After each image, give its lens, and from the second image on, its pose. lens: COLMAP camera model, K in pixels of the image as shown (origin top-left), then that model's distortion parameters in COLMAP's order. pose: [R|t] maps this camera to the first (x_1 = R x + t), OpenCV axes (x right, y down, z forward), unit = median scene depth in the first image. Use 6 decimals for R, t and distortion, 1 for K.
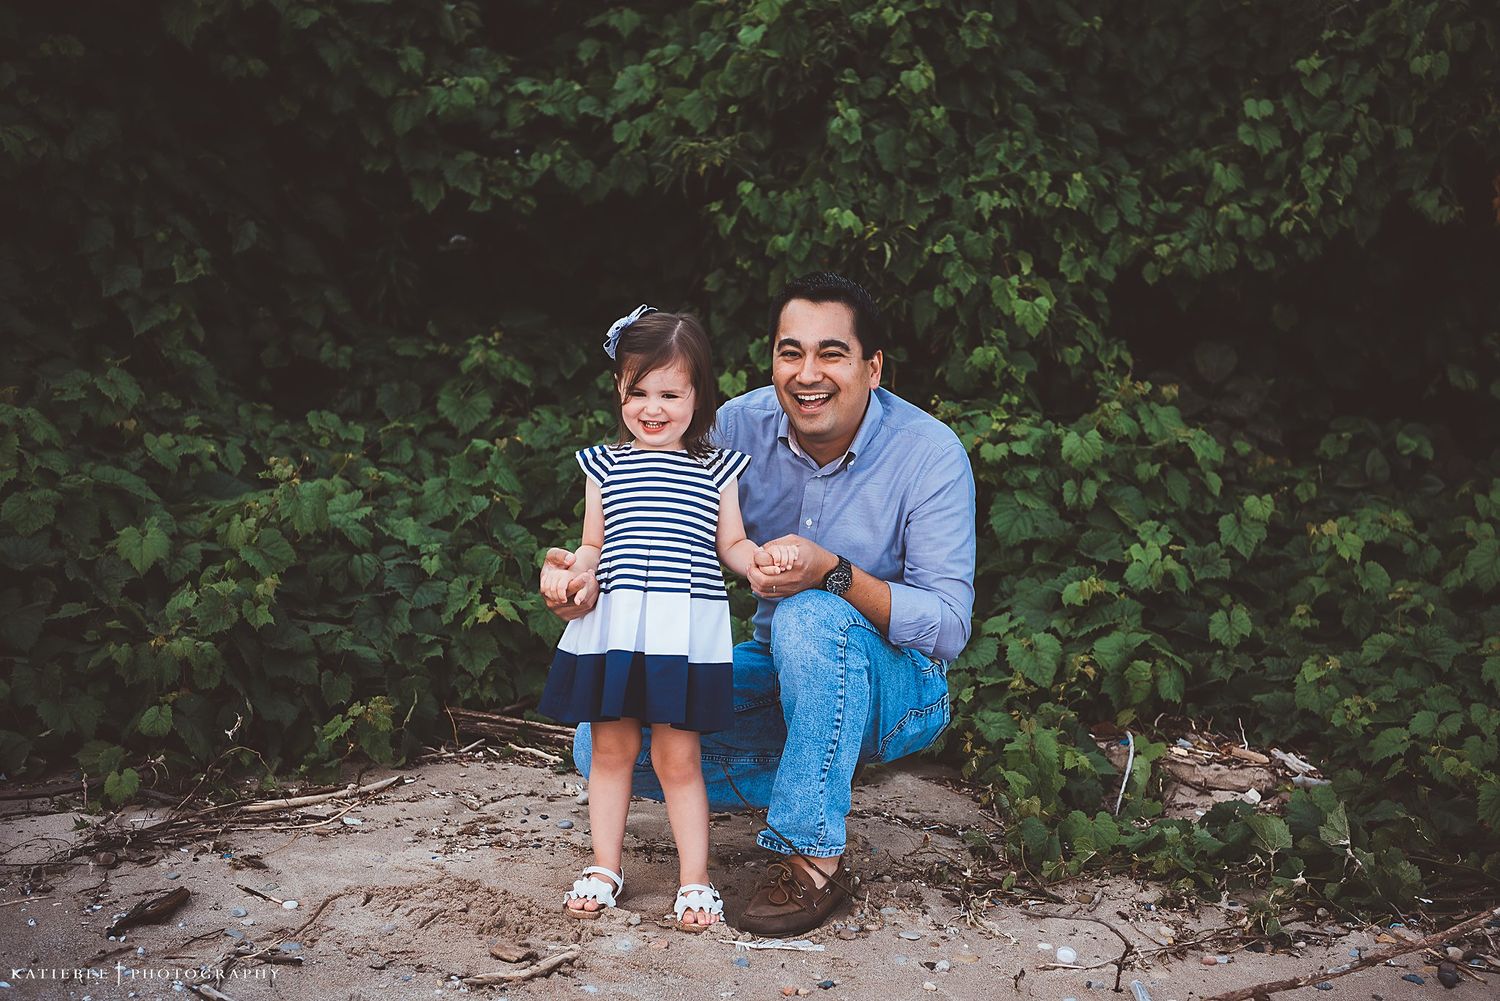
lens RADIAL K [[2279.8, 0, 750.3], [0, 2279.8, 594.9], [0, 0, 1]] dist [0.141410, 0.726088]
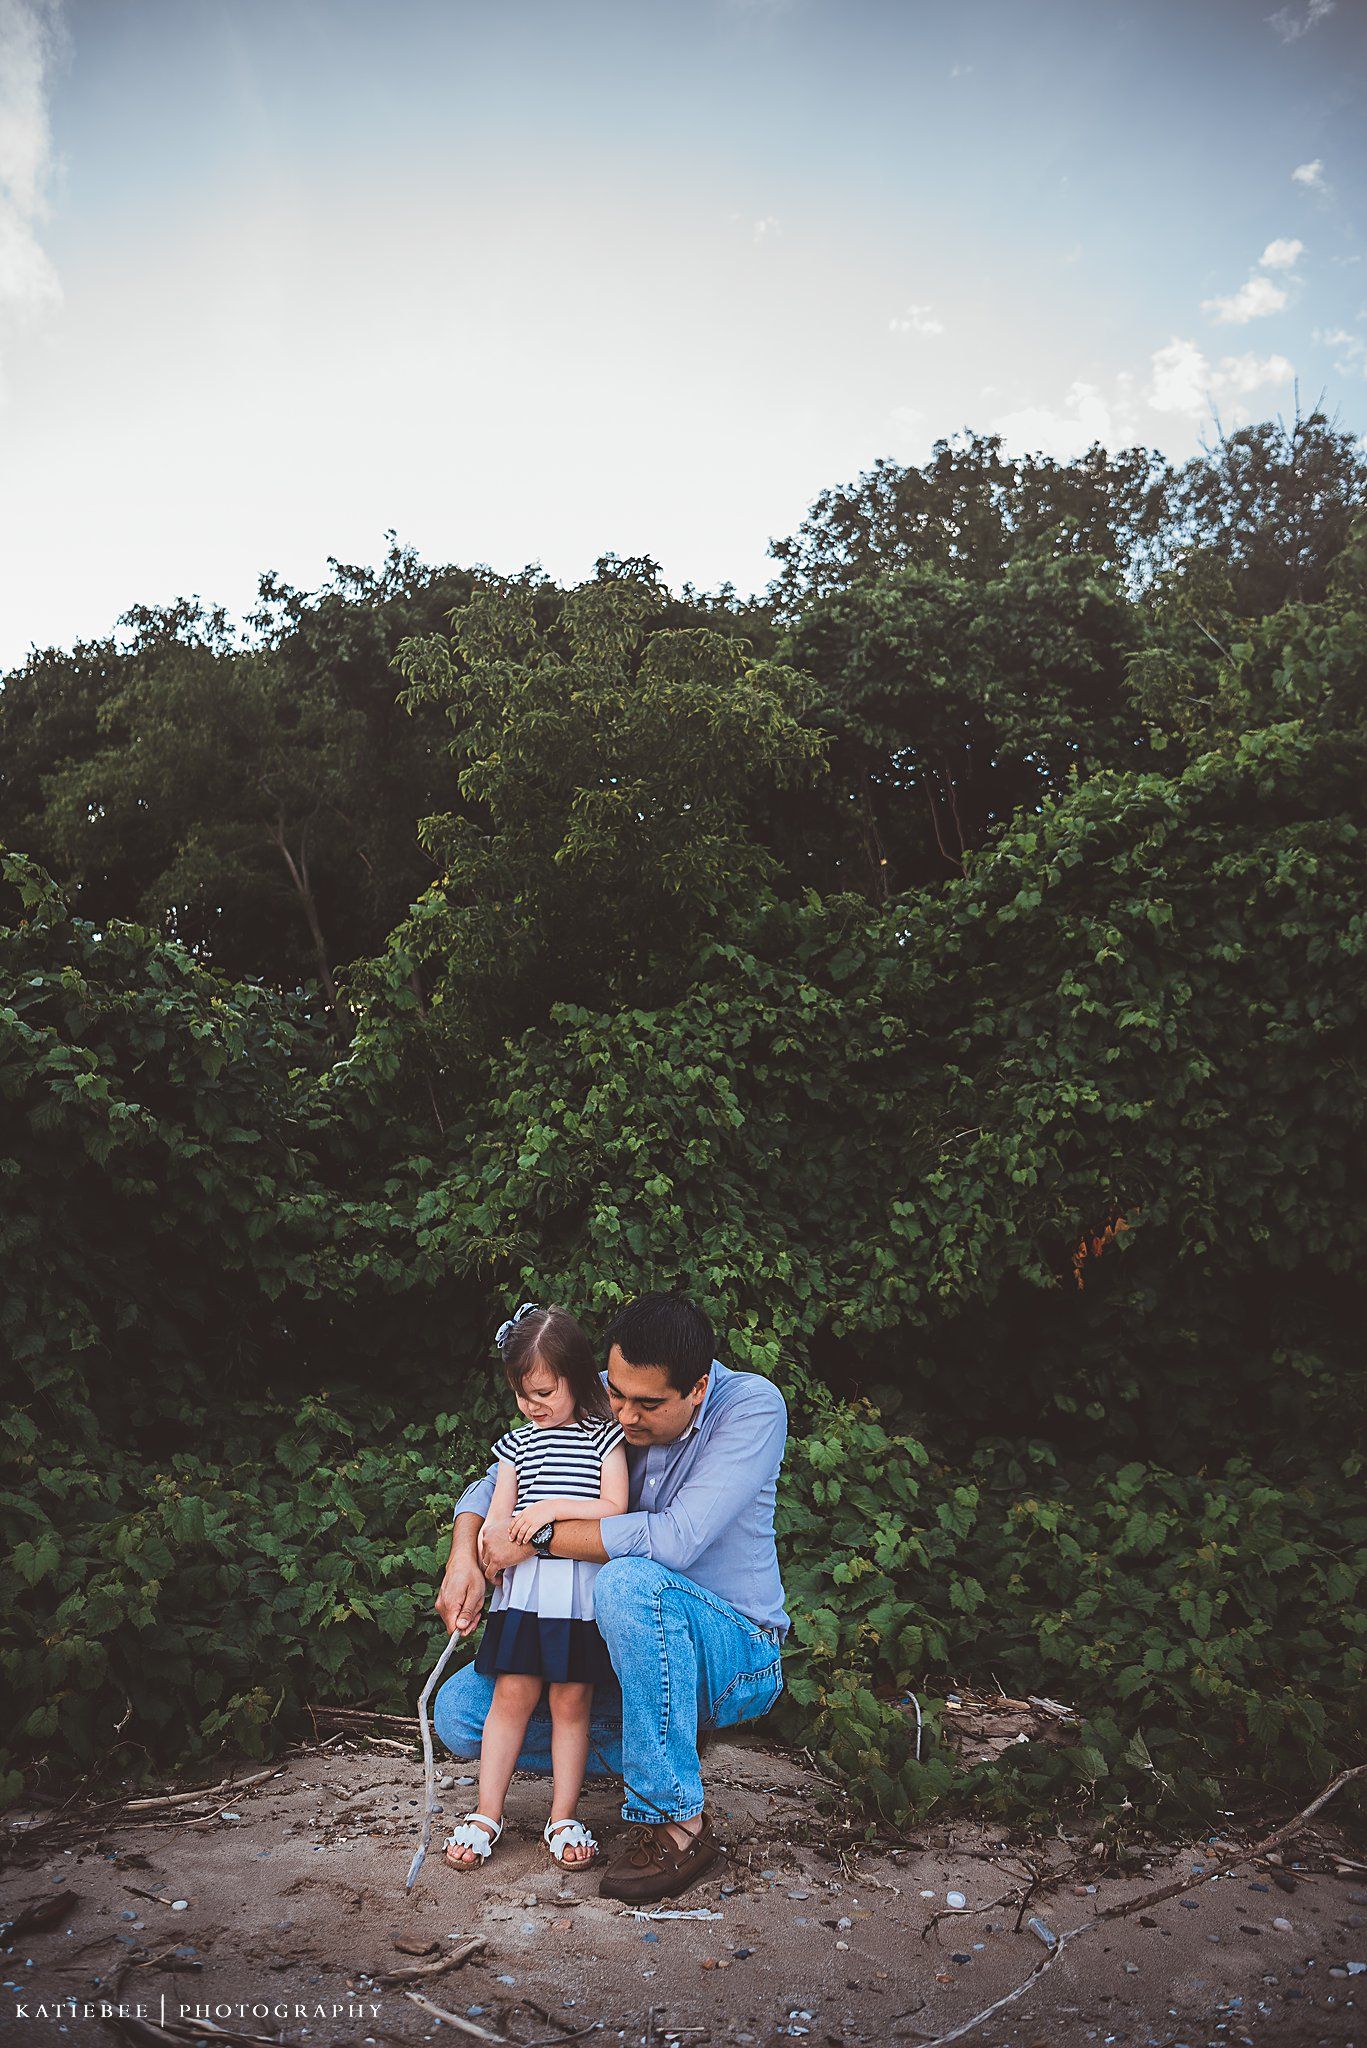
lens RADIAL K [[1567.4, 0, 683.5], [0, 1567.4, 1024.0], [0, 0, 1]] dist [-0.061381, 0.008121]
pose [[0.988441, 0.000820, 0.151604, -0.061722], [0.055504, 0.928604, -0.366898, 0.026025], [-0.141081, 0.371072, 0.917825, 0.166262]]
